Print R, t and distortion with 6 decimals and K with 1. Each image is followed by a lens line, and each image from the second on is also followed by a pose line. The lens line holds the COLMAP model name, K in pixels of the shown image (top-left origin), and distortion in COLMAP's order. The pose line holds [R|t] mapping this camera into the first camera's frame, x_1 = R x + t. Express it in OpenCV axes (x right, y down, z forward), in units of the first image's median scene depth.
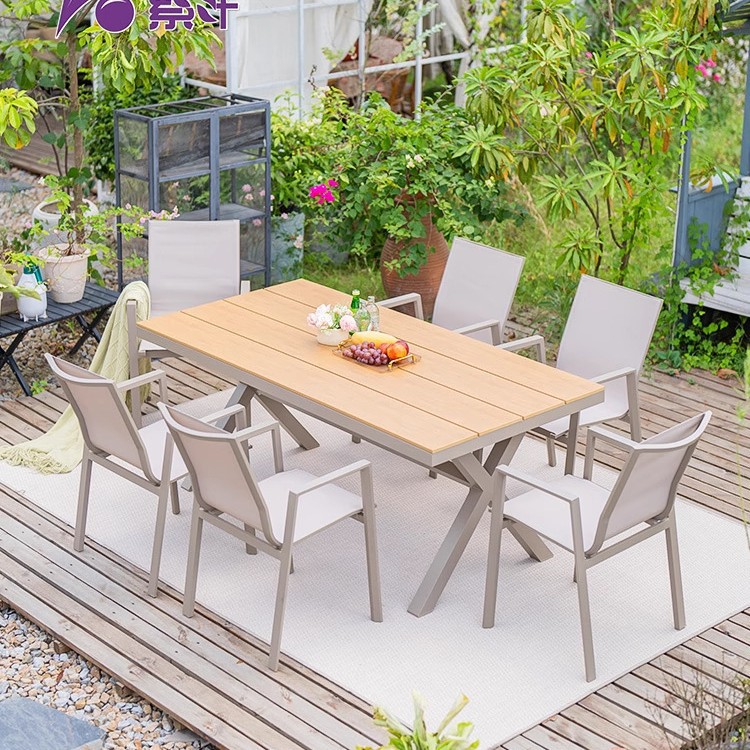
lens RADIAL K [[1584.5, 0, 372.1], [0, 1584.5, 355.8], [0, 0, 1]] dist [-0.009698, -0.183046]
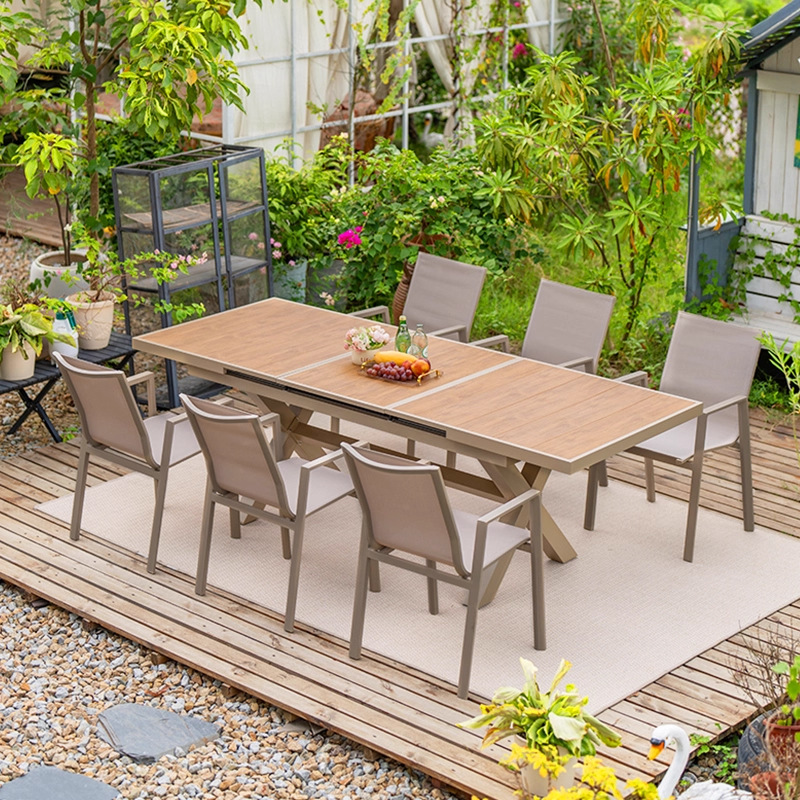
lens RADIAL K [[1808.5, 0, 401.2], [0, 1808.5, 383.8], [0, 0, 1]] dist [-0.027179, -0.049581]
pose [[0.996338, -0.024120, 0.082027, -0.095095], [0.027413, 0.998853, -0.039258, 0.039214], [-0.080986, 0.041363, 0.995857, -0.156858]]
